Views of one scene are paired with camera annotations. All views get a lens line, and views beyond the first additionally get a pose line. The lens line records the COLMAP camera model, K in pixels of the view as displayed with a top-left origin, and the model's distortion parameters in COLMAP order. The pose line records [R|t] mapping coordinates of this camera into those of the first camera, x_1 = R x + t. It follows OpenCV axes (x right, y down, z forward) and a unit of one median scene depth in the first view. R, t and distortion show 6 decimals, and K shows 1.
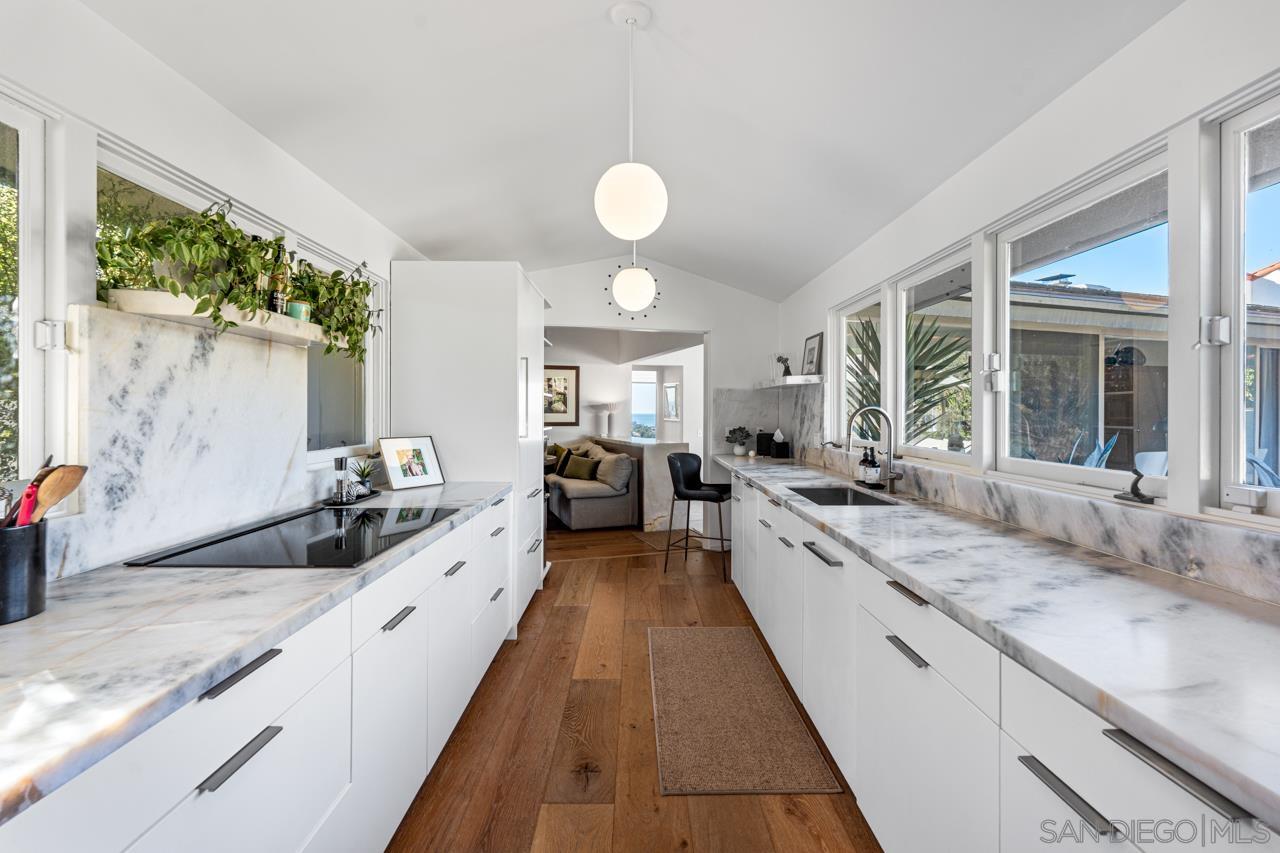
lens RADIAL K [[622.9, 0, 640.8], [0, 622.9, 412.9], [0, 0, 1]] dist [-0.000075, -0.000015]
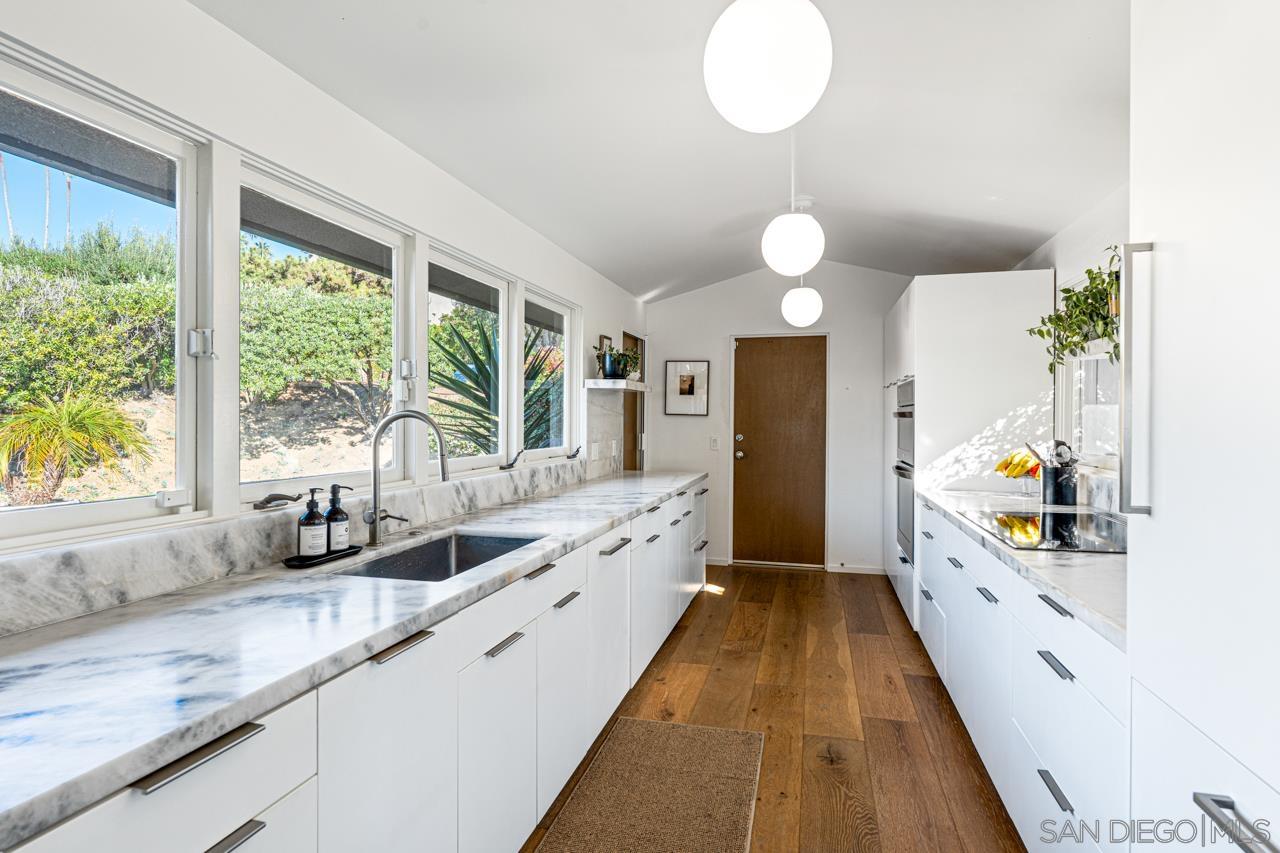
lens RADIAL K [[671.4, 0, 639.8], [0, 671.4, 419.2], [0, 0, 1]] dist [0.000611, 0.000099]
pose [[-0.965879, -0.004082, 0.258960, -0.057716], [-0.003197, 0.999988, 0.003839, -0.007504], [-0.258972, 0.002880, -0.965880, 1.914398]]
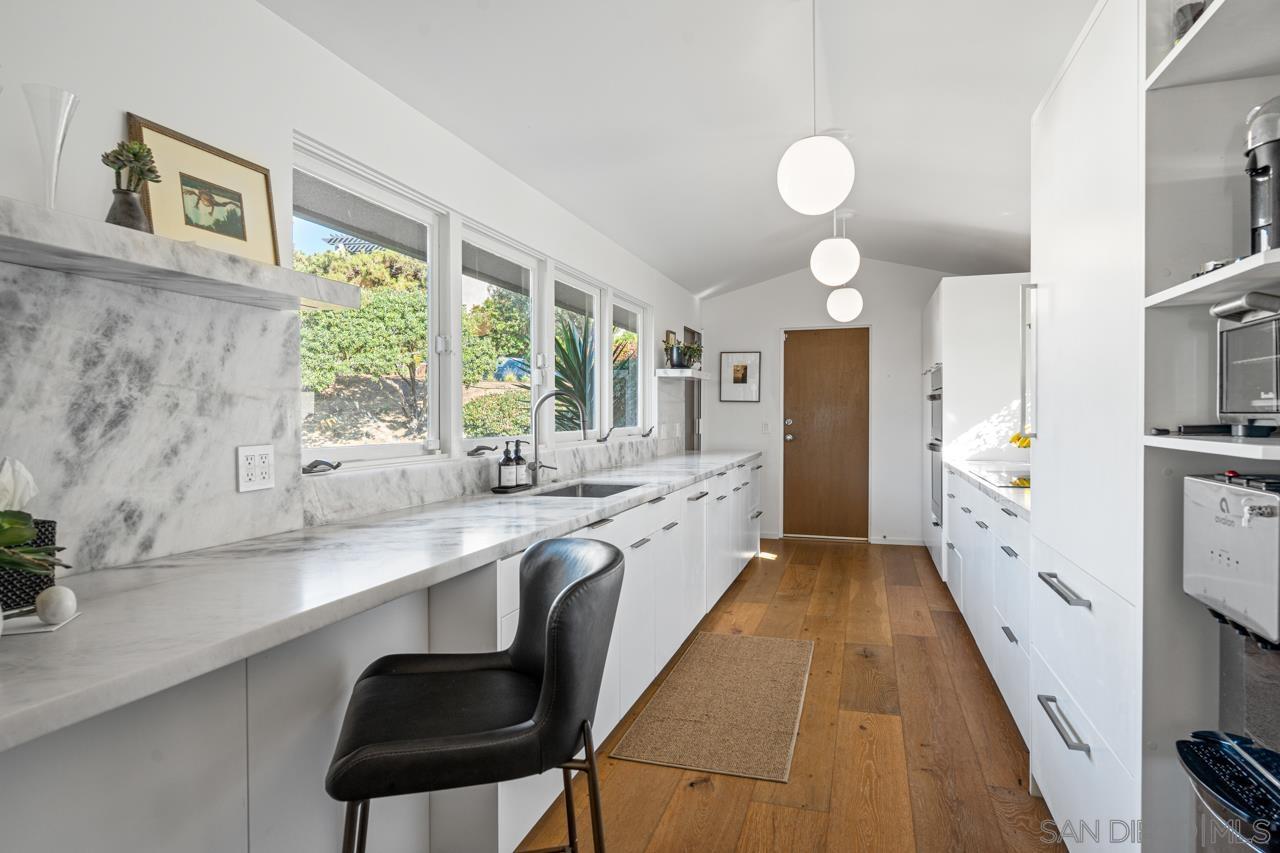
lens RADIAL K [[714.9, 0, 642.4], [0, 714.9, 420.5], [0, 0, 1]] dist [0.000254, -0.000071]
pose [[-0.952531, -0.000593, 0.304441, -0.084823], [0.003414, 0.999914, 0.012629, 0.023976], [-0.304423, 0.013069, -0.952447, 2.332350]]
